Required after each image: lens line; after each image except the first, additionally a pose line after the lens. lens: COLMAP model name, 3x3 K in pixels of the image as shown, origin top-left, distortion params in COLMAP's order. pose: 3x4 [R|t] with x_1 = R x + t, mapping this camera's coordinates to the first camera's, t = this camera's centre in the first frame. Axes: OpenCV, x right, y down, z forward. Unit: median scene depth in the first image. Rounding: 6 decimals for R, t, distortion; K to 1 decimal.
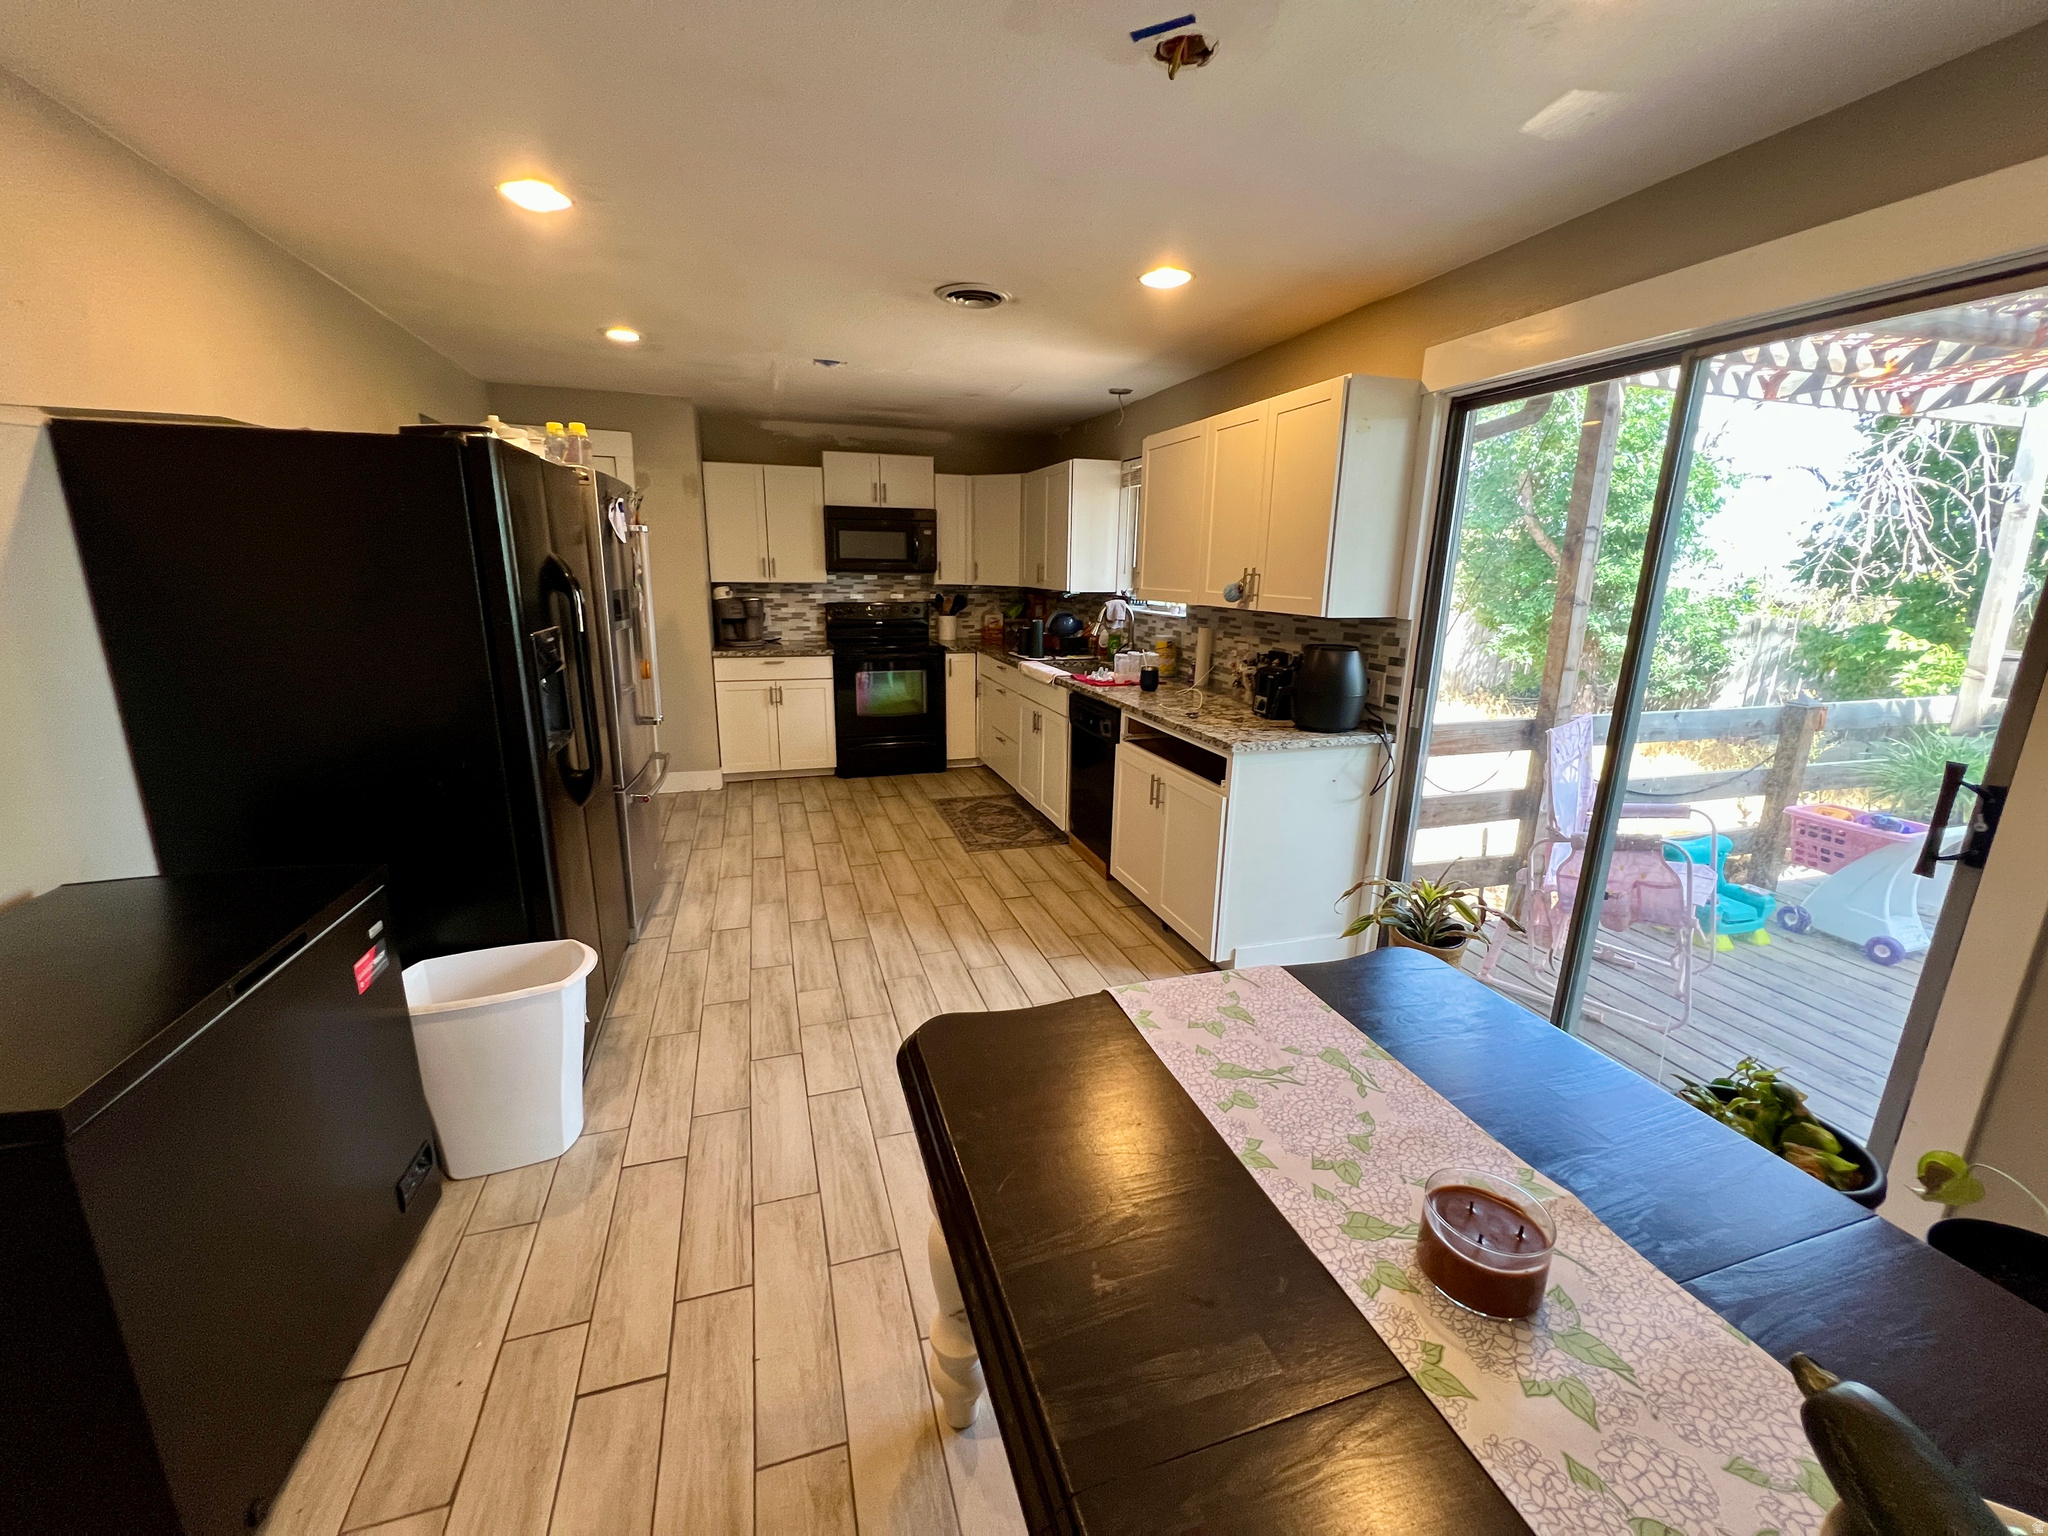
lens RADIAL K [[821.8, 0, 1016.2], [0, 821.8, 765.2], [0, 0, 1]] dist [-0.002862, 0.000129]
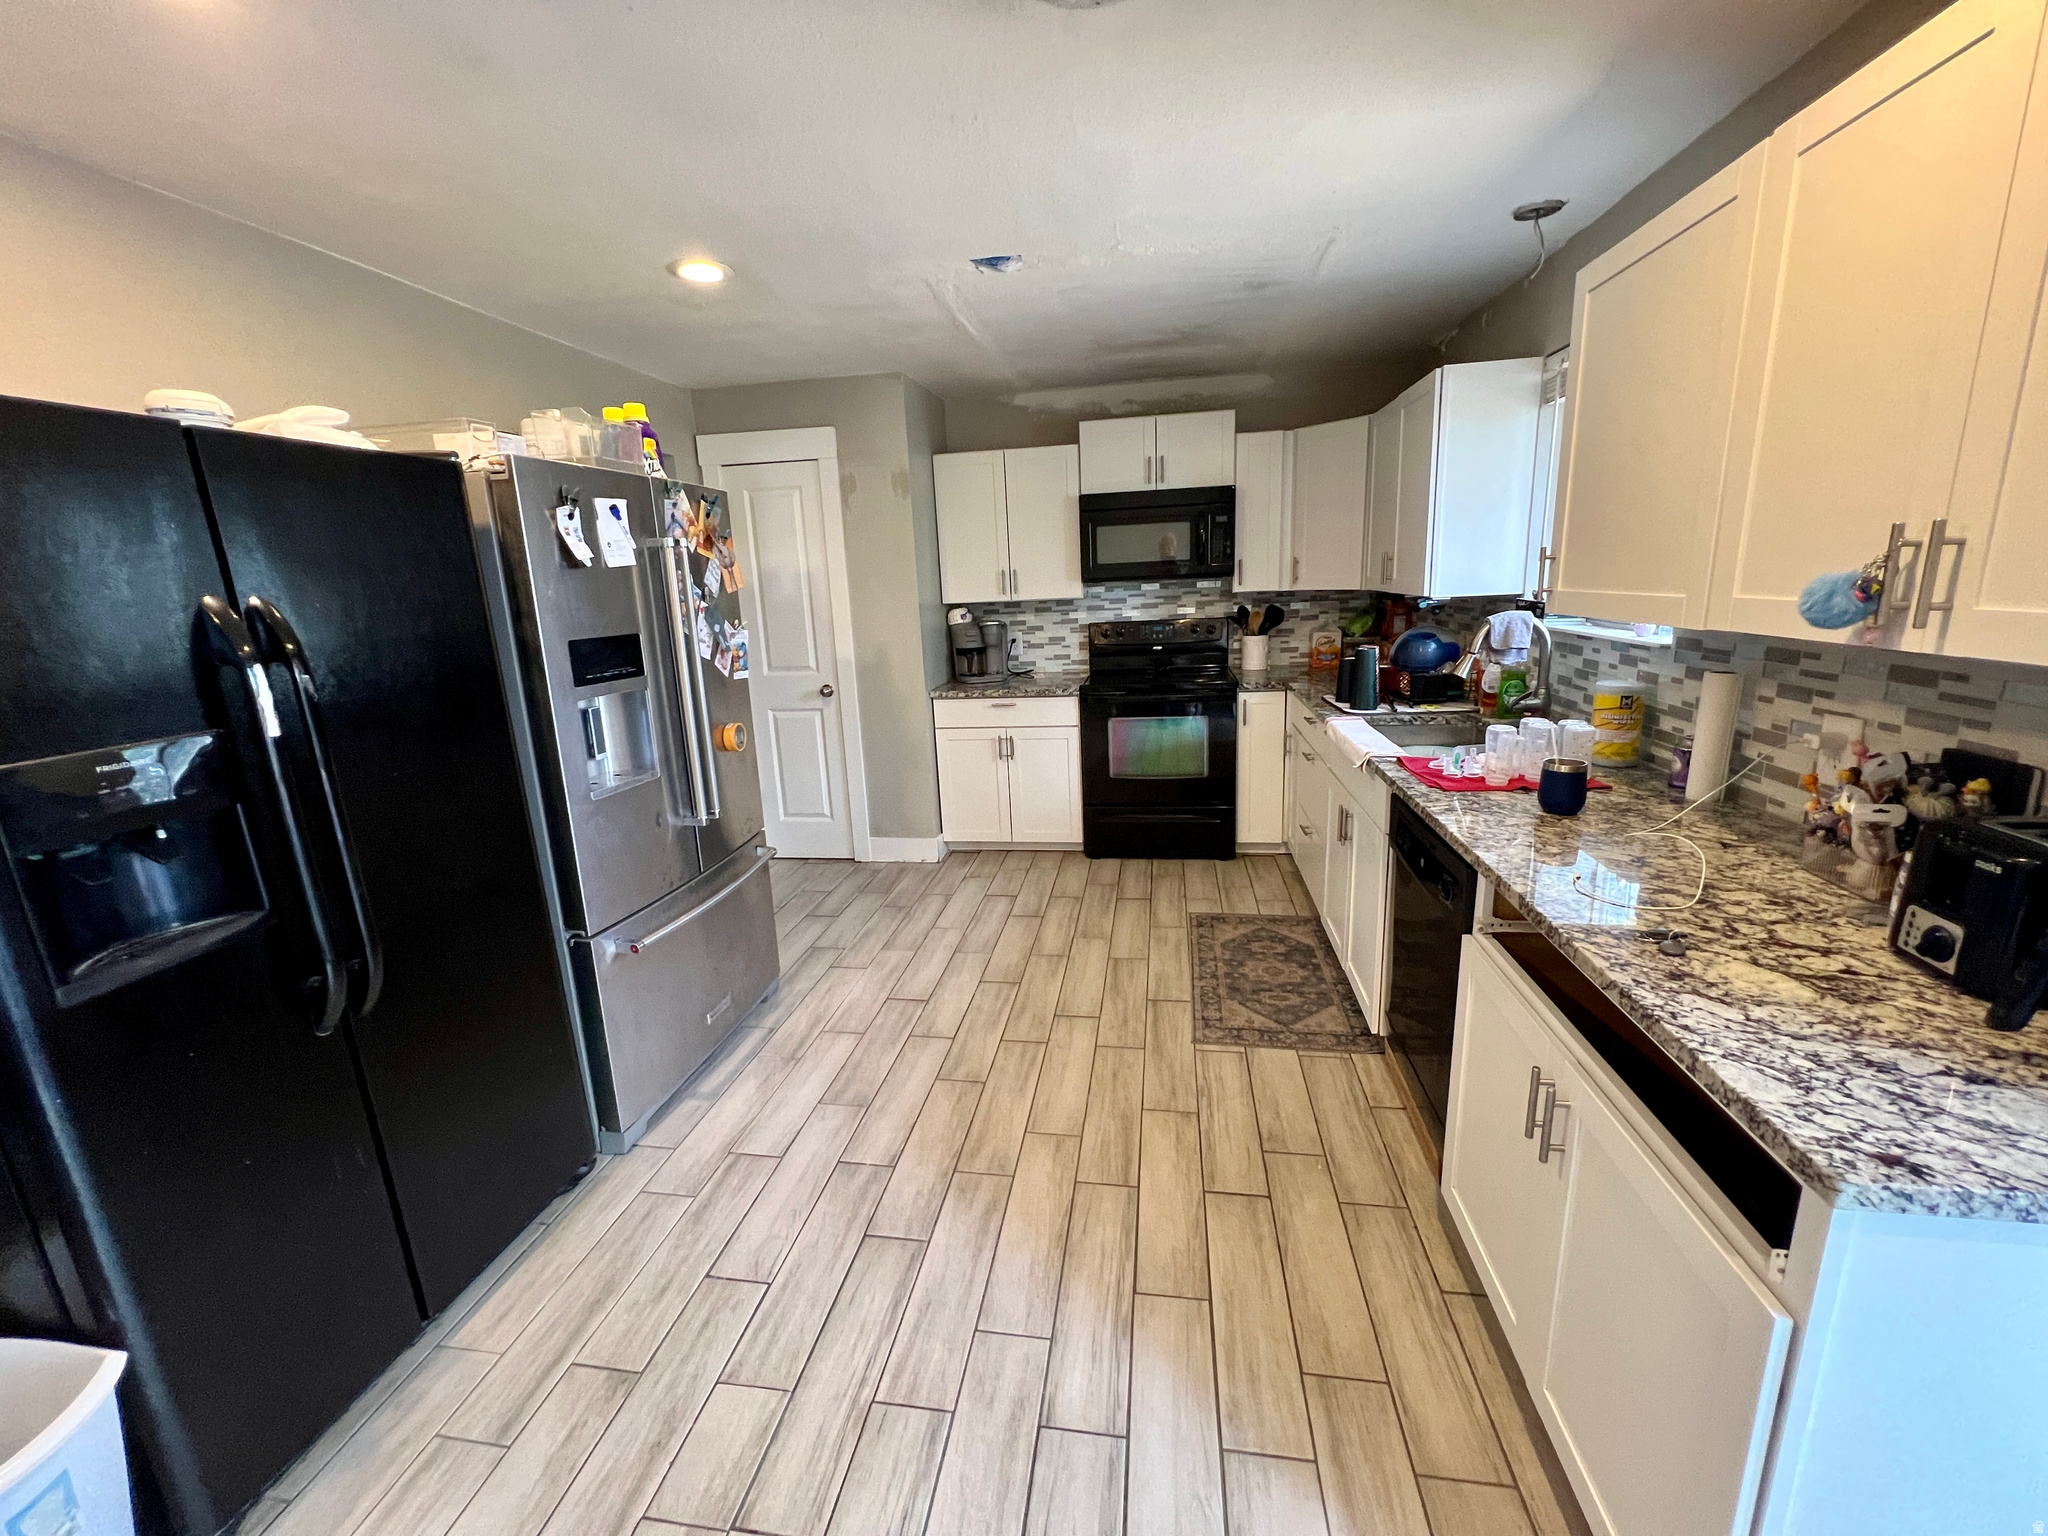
lens RADIAL K [[821.8, 0, 1017.9], [0, 821.8, 767.0], [0, 0, 1]] dist [-0.002862, 0.000129]
pose [[0.889325, 0.049569, -0.454582, 0.080388], [-0.050933, 0.998659, 0.009254, -0.085685], [0.454431, 0.014924, 0.890657, 0.366869]]
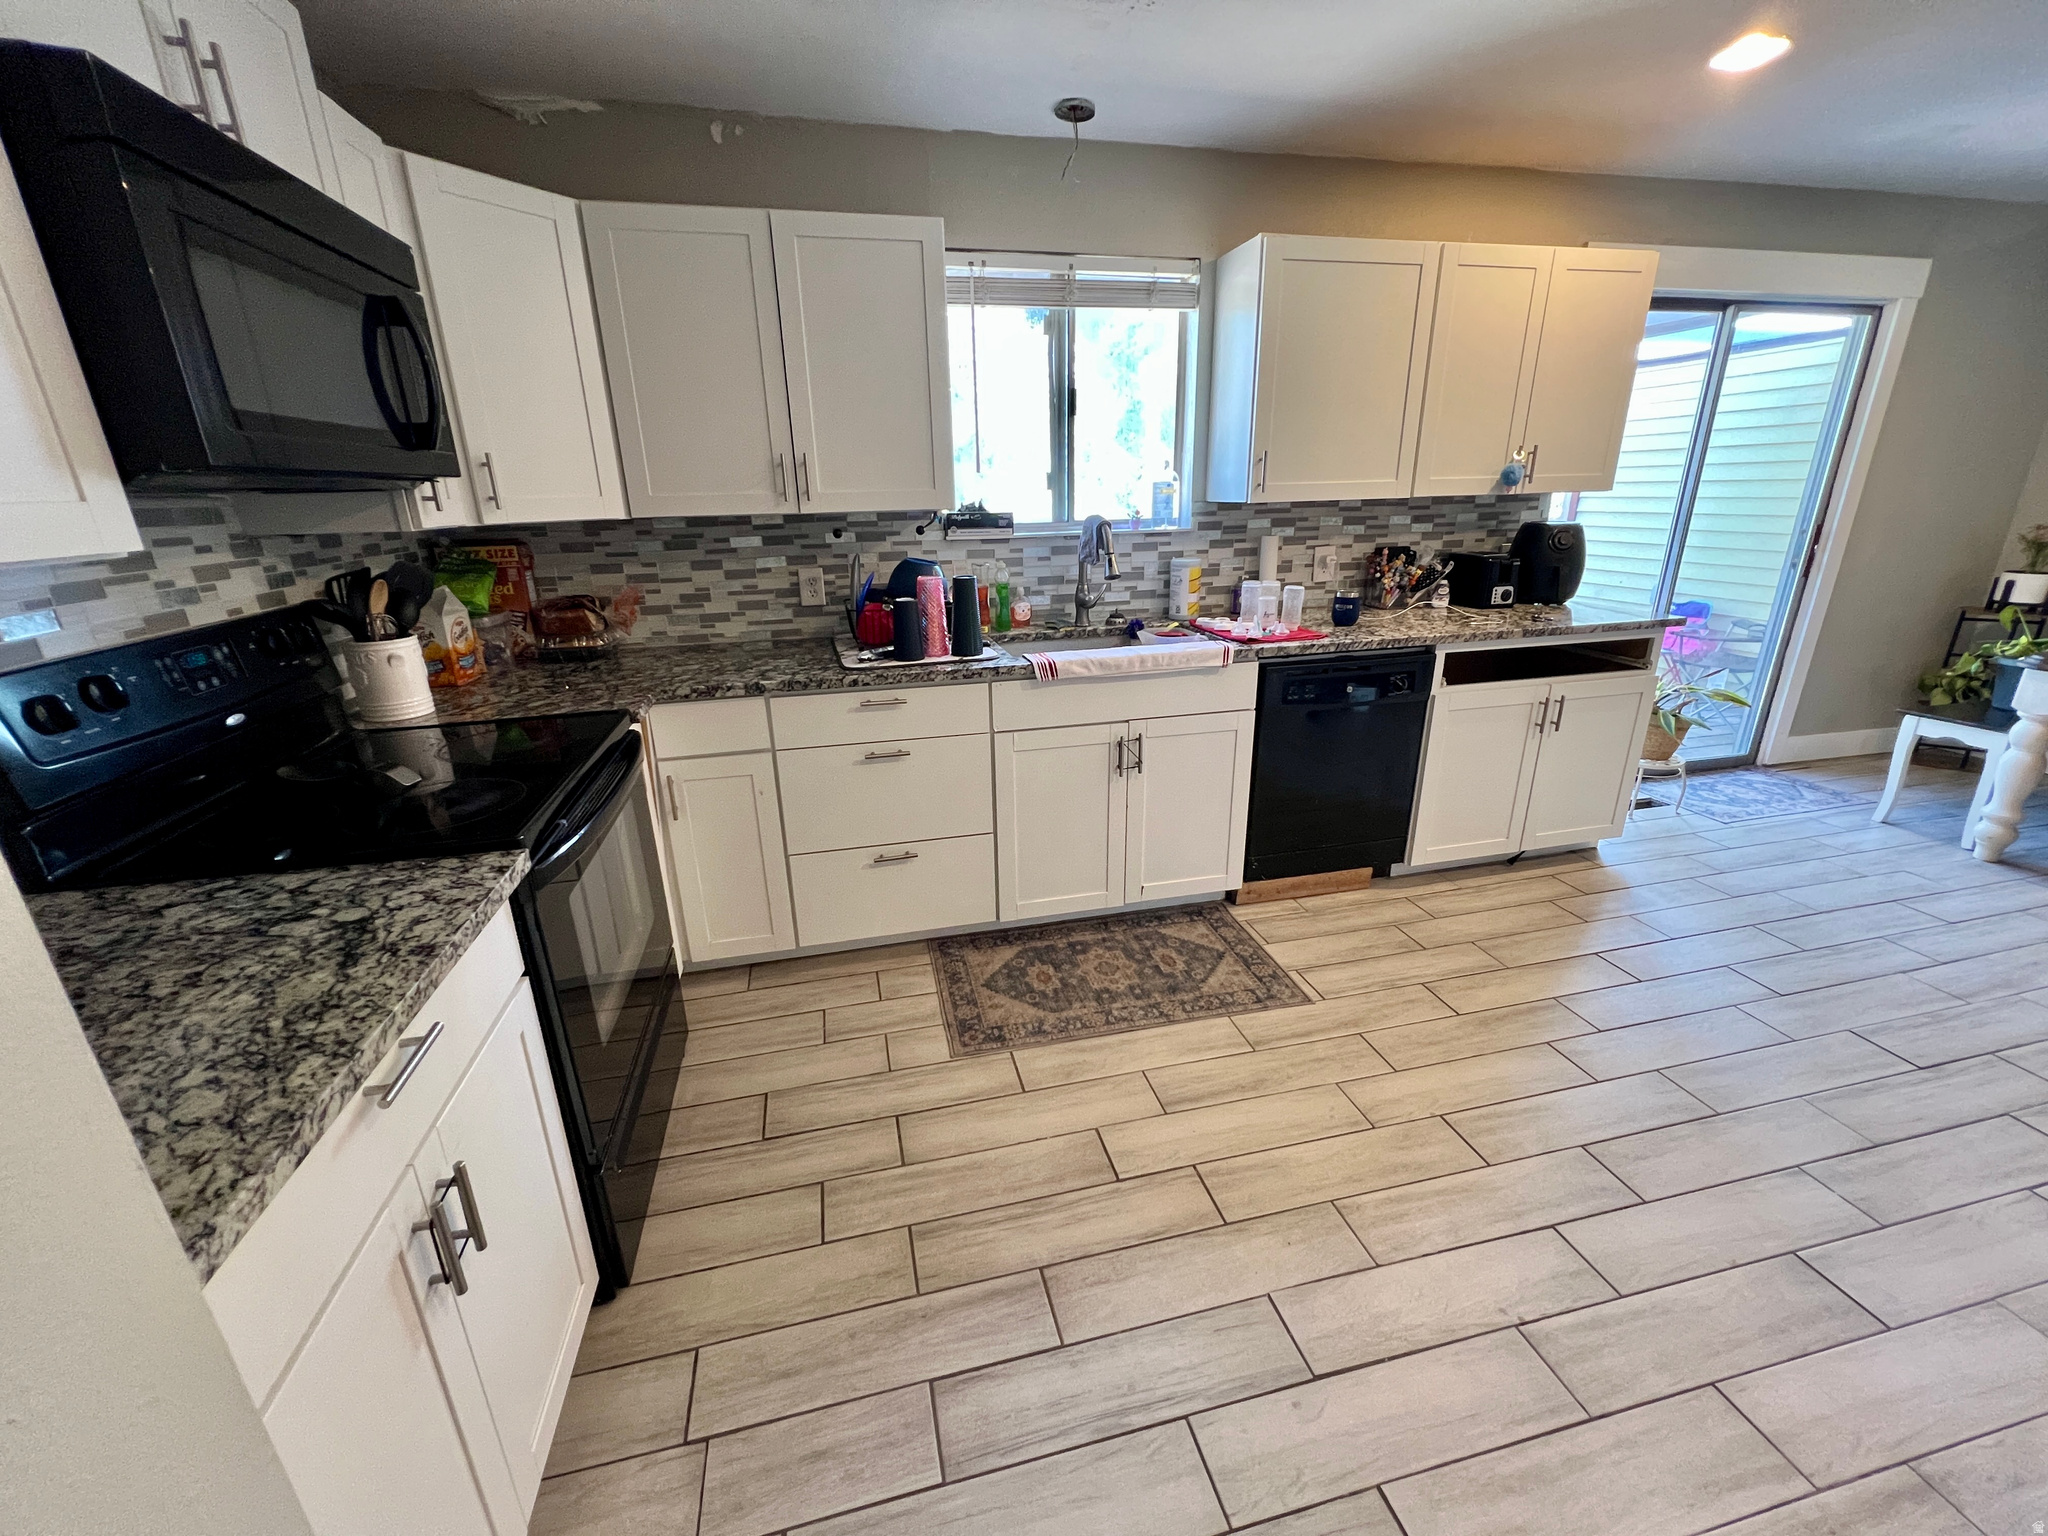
lens RADIAL K [[821.8, 0, 1018.1], [0, 821.8, 767.1], [0, 0, 1]] dist [-0.002862, 0.000129]
pose [[0.074373, -0.337670, 0.938322, -0.474349], [0.260198, 0.914905, 0.308619, -0.223991], [-0.962687, 0.221197, 0.155906, 0.969562]]
